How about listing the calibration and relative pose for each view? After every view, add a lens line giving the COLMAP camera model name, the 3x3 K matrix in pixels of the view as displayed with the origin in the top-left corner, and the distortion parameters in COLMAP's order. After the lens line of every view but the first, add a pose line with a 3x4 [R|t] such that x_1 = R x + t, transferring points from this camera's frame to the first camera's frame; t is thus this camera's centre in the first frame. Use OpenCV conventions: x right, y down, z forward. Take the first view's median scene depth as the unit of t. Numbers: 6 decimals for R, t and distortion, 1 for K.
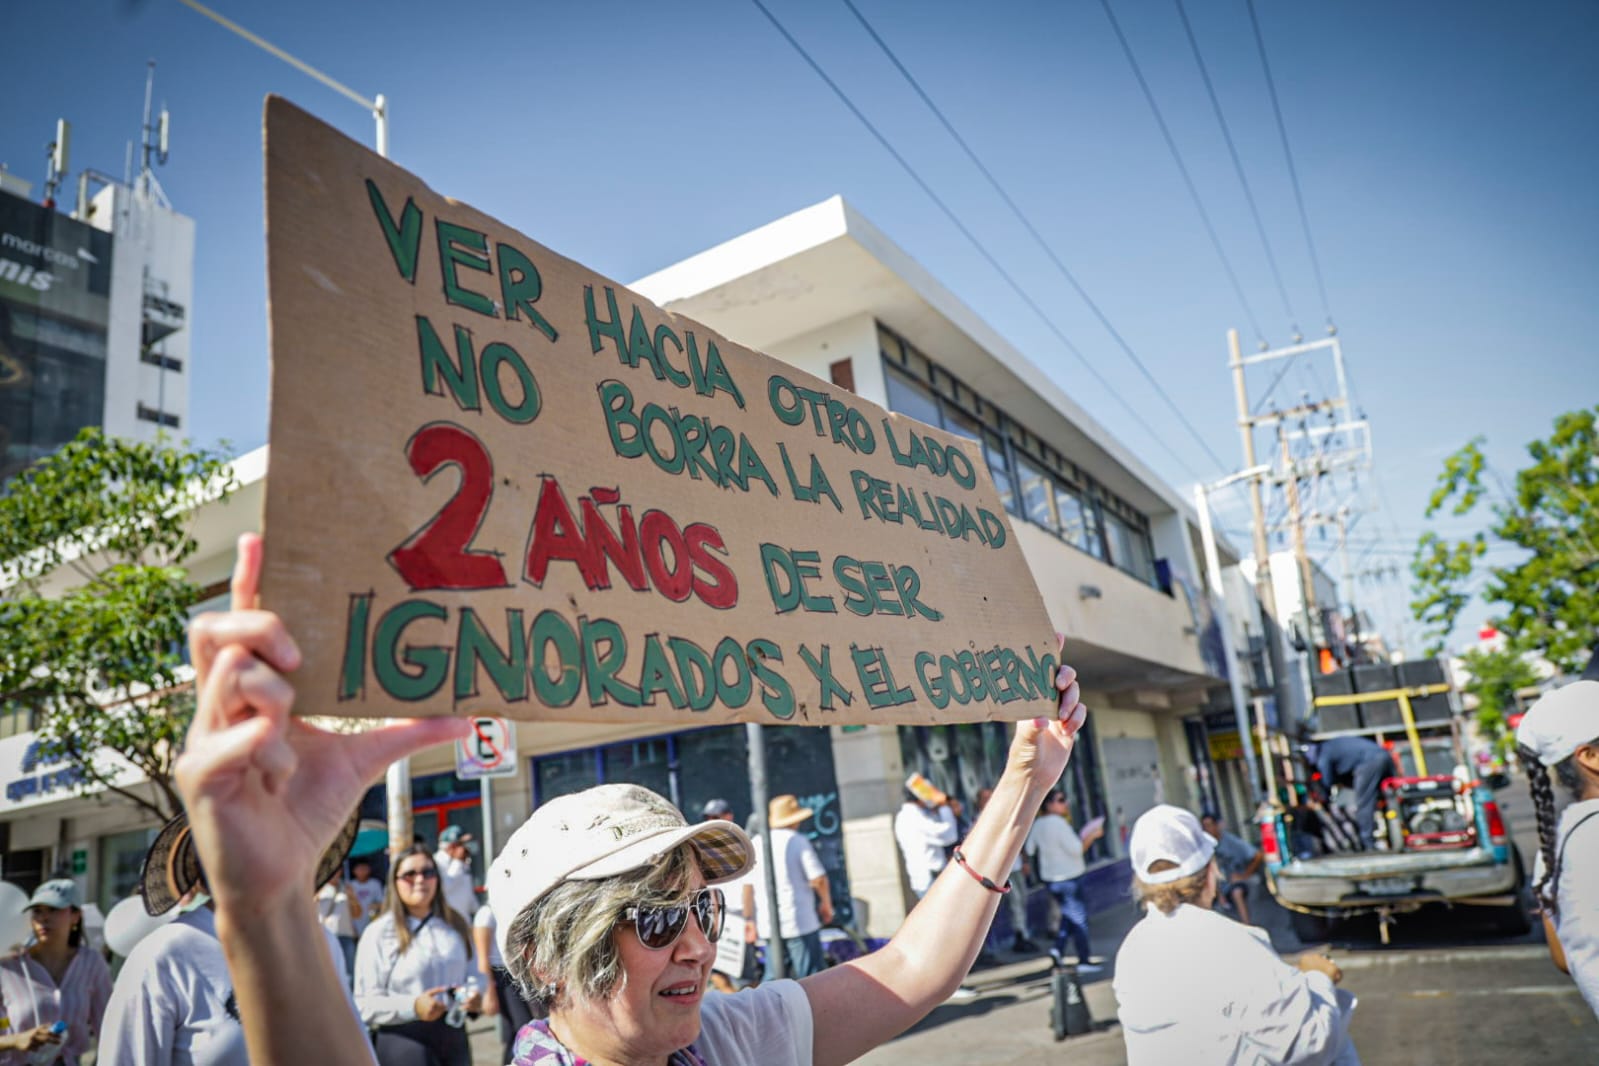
lens RADIAL K [[1078.1, 0, 806.0], [0, 1078.1, 536.8], [0, 0, 1]] dist [-0.095347, 0.057833]
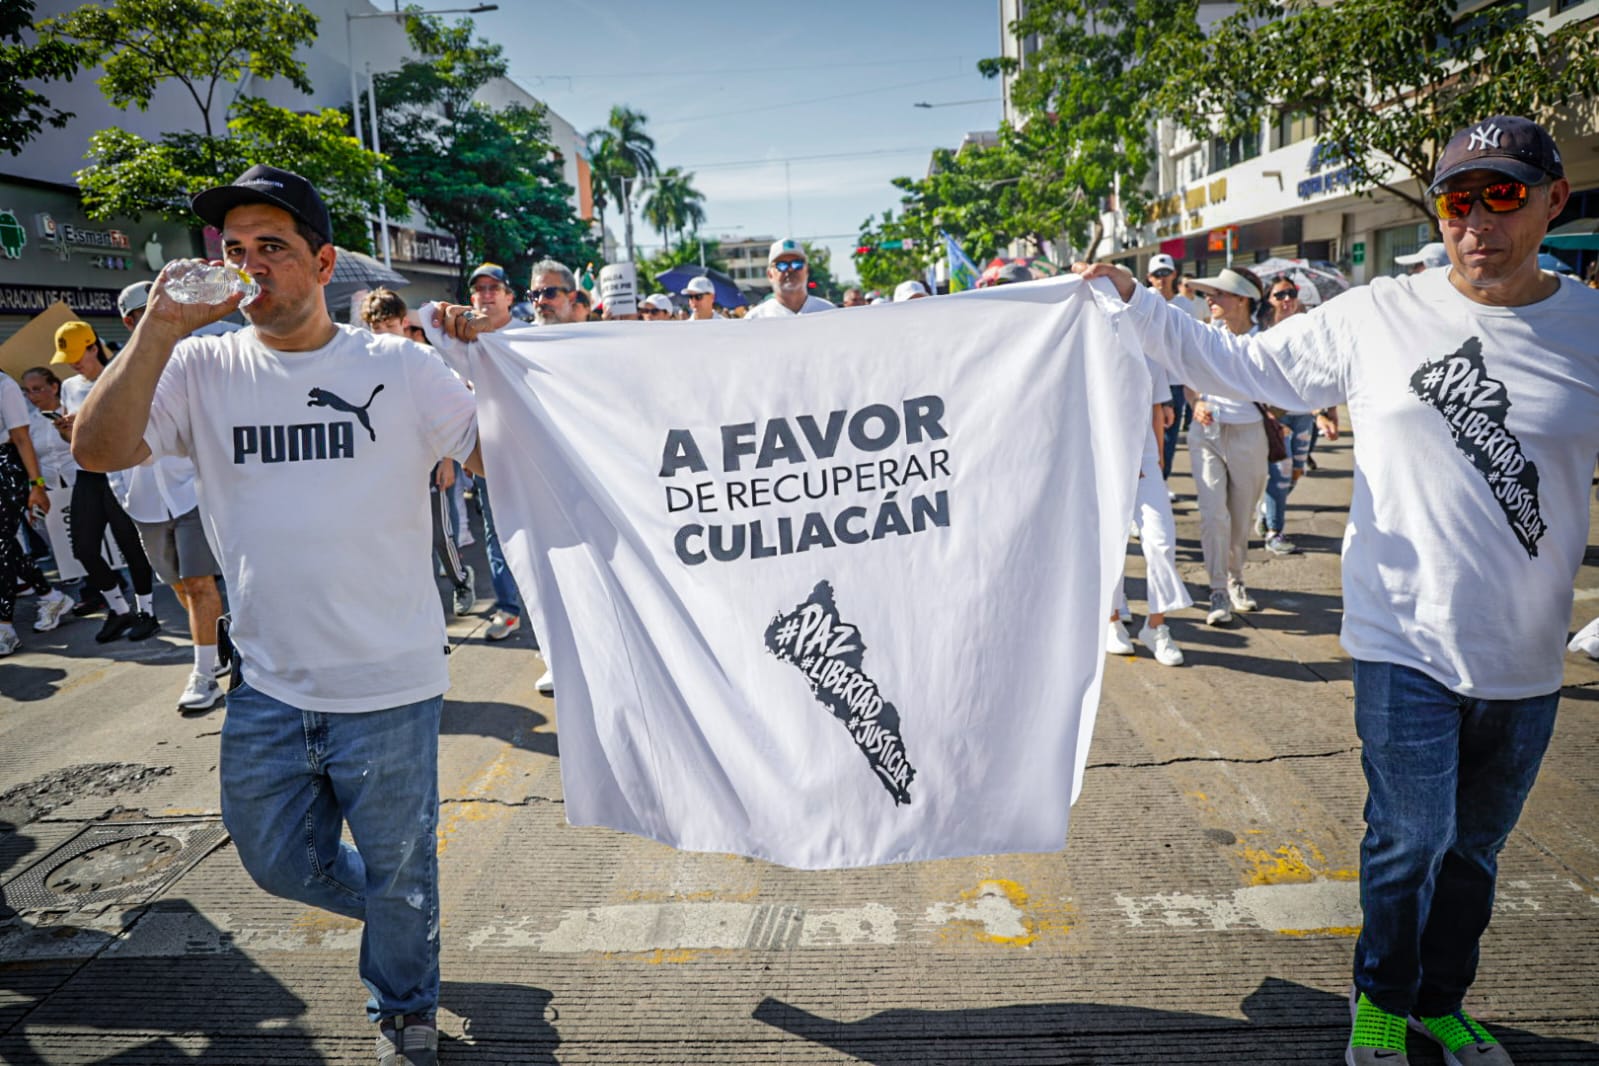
lens RADIAL K [[1078.1, 0, 806.0], [0, 1078.1, 536.8], [0, 0, 1]] dist [-0.095347, 0.057833]
pose [[0.485176, 0.261692, -0.834339, 0.051578], [0.224574, 0.884870, 0.408133, -0.016981], [0.845086, -0.385387, 0.370548, -0.056867]]
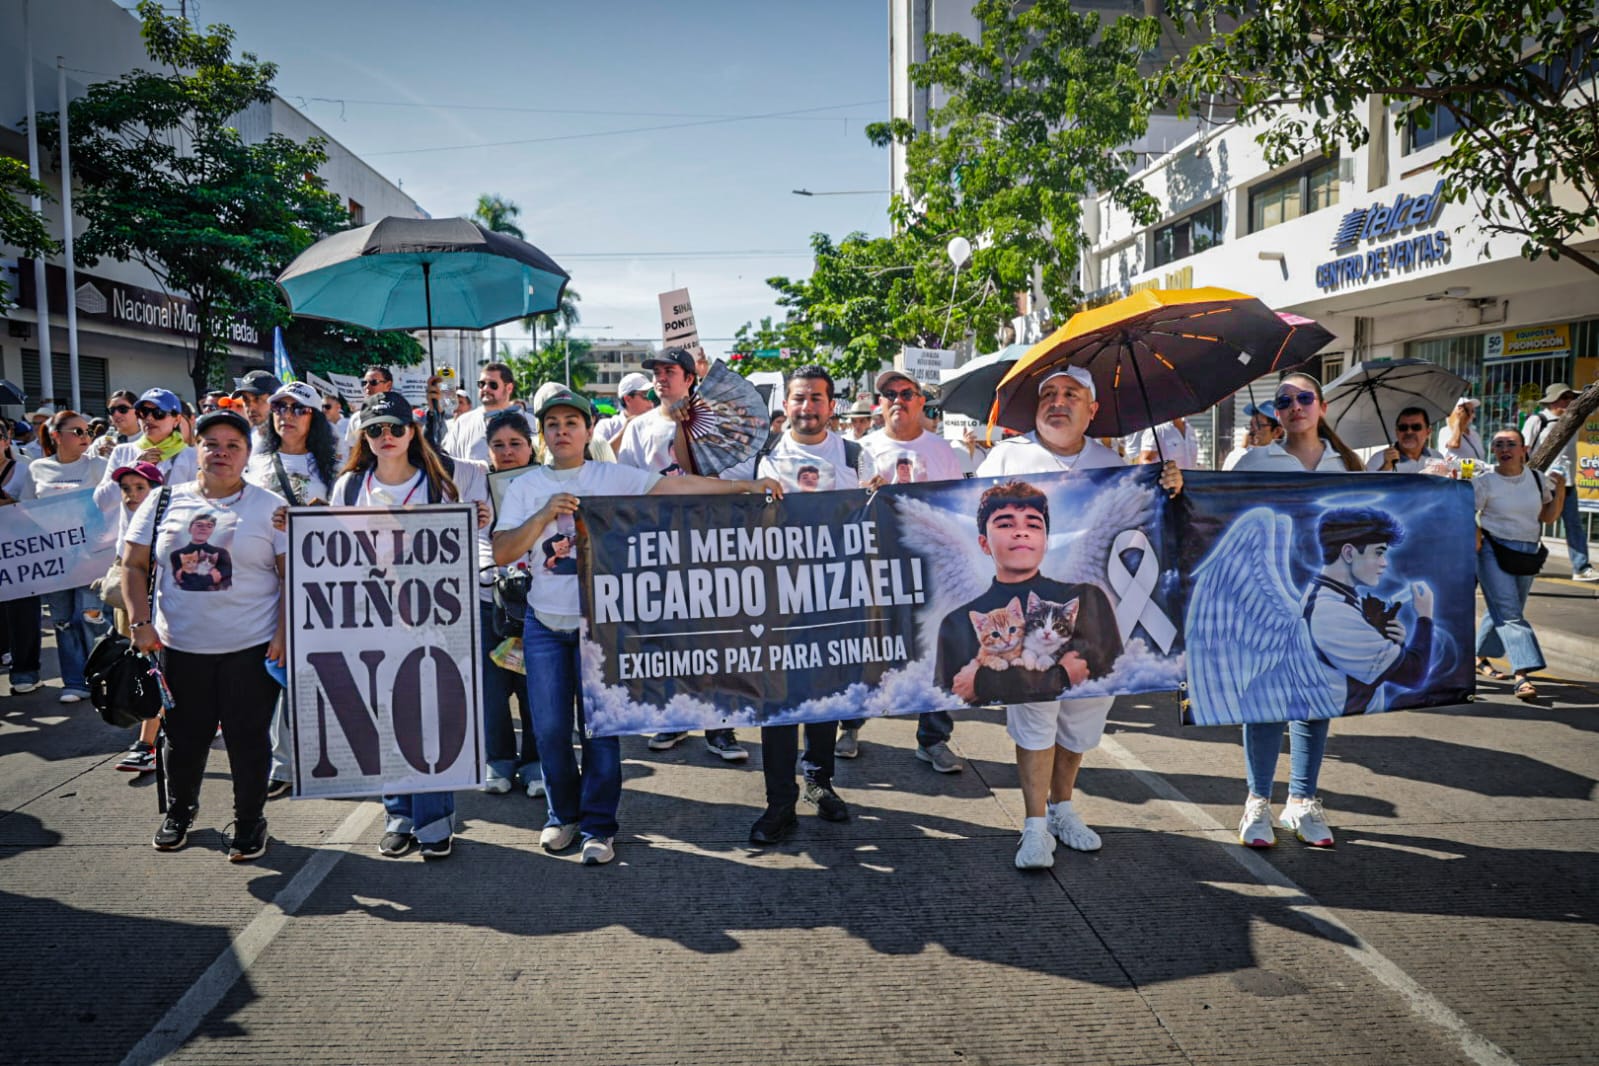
lens RADIAL K [[1078.1, 0, 806.0], [0, 1078.1, 536.8], [0, 0, 1]] dist [-0.095347, 0.057833]
pose [[0.571539, 0.196122, -0.796793, -0.392400], [0.151775, 0.928998, 0.337531, 0.123773], [0.806417, -0.313846, 0.501192, 0.262283]]
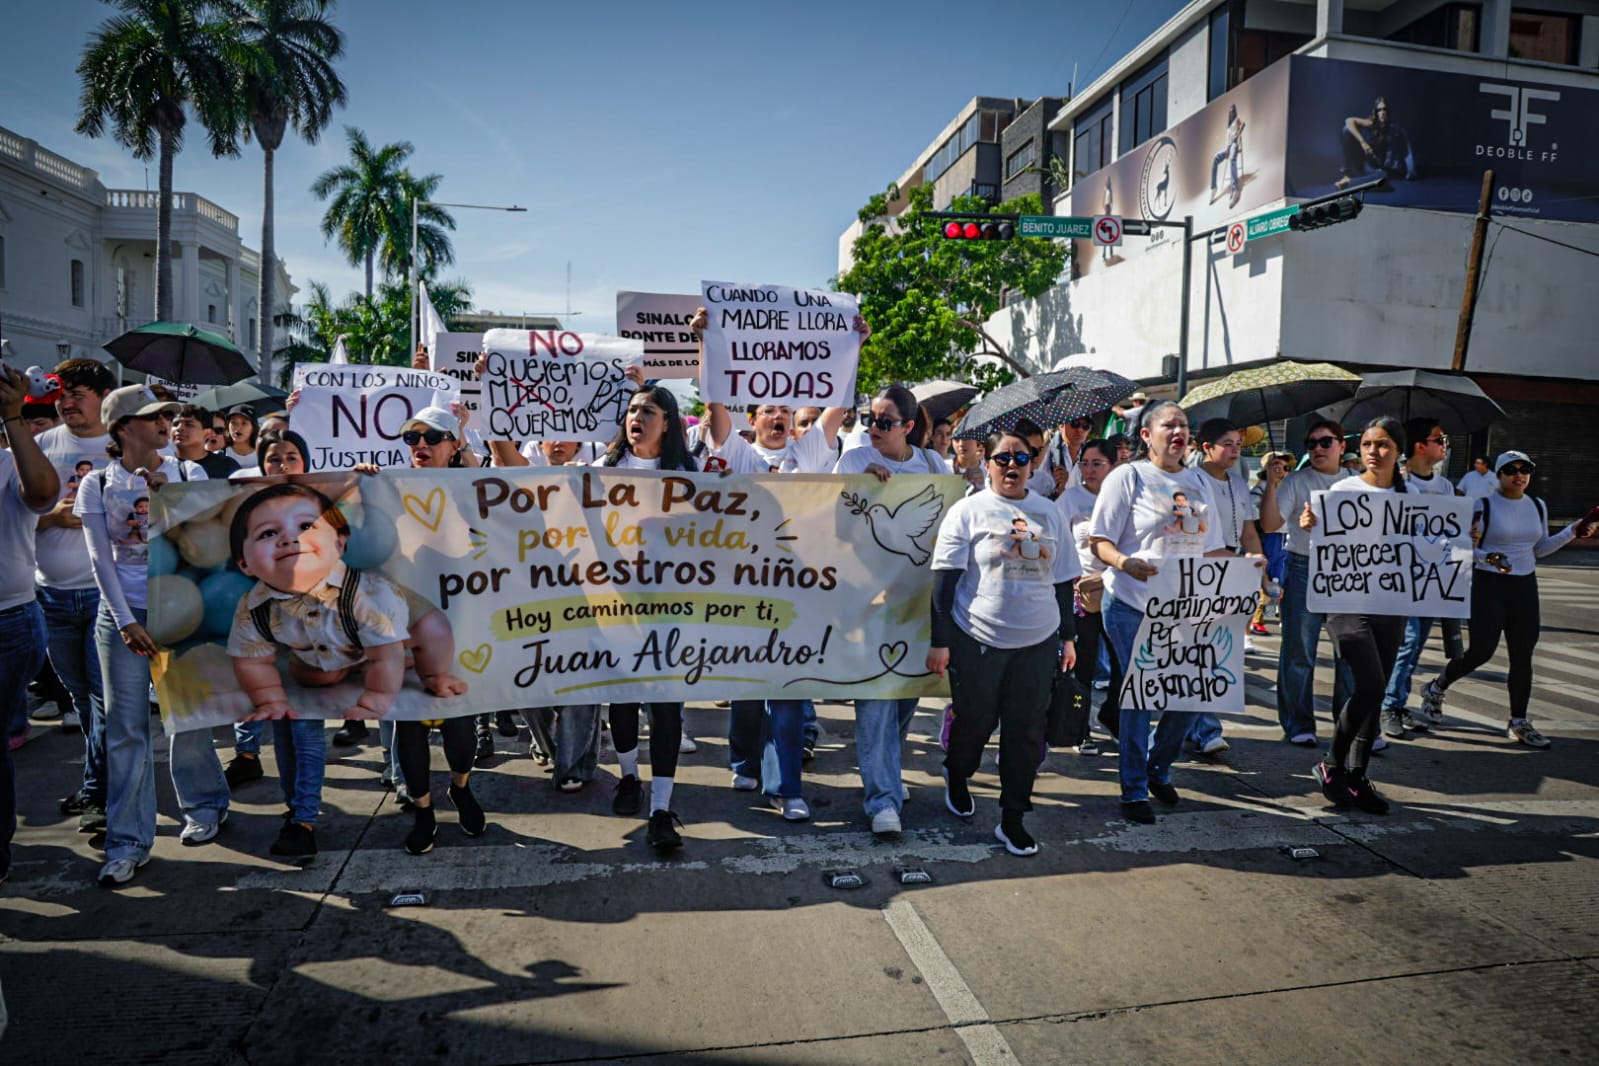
lens RADIAL K [[1078.1, 0, 806.0], [0, 1078.1, 536.8], [0, 0, 1]] dist [-0.095347, 0.057833]
pose [[0.649264, 0.201064, -0.733505, -4.341839], [0.088846, 0.937770, 0.335698, 1.012198], [0.755356, -0.283125, 0.590997, 1.877180]]
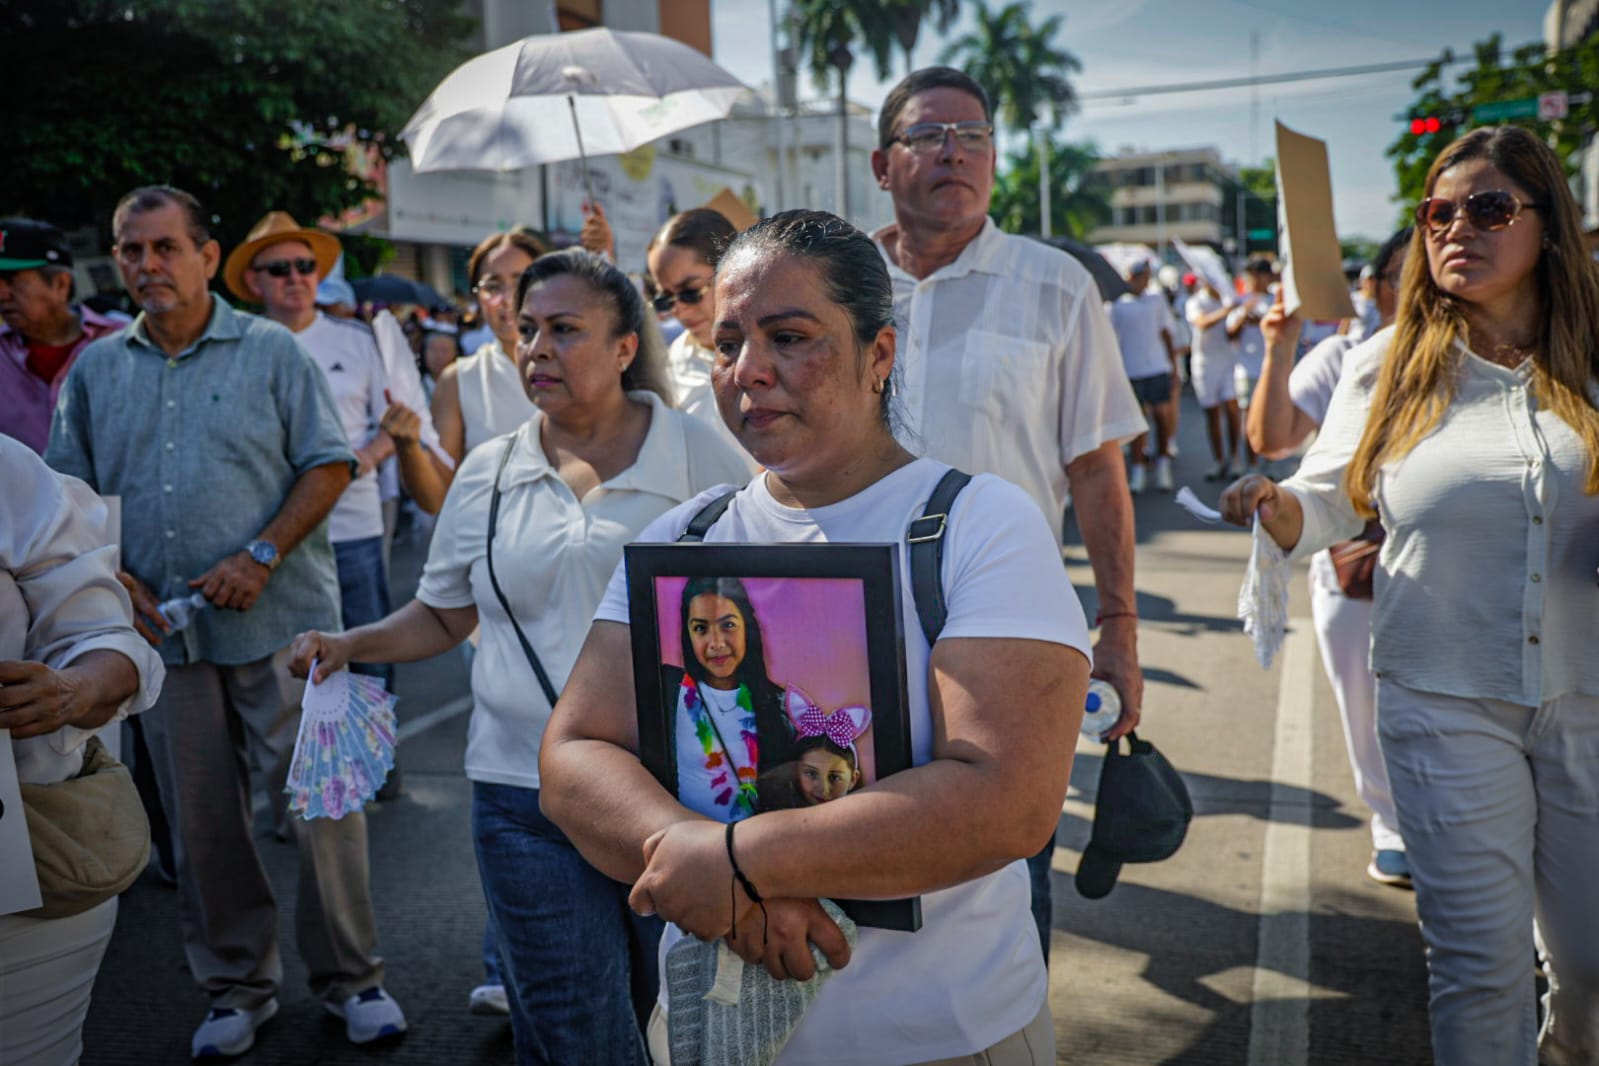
lens RADIAL K [[1637.5, 0, 799.5], [0, 1637.5, 533.0], [0, 0, 1]] dist [0.013742, 0.015798]
pose [[0.226413, 0.228952, -0.946741, -2.081790], [0.276004, 0.917063, 0.287781, 0.520379], [0.934109, -0.326461, 0.144443, 1.043935]]
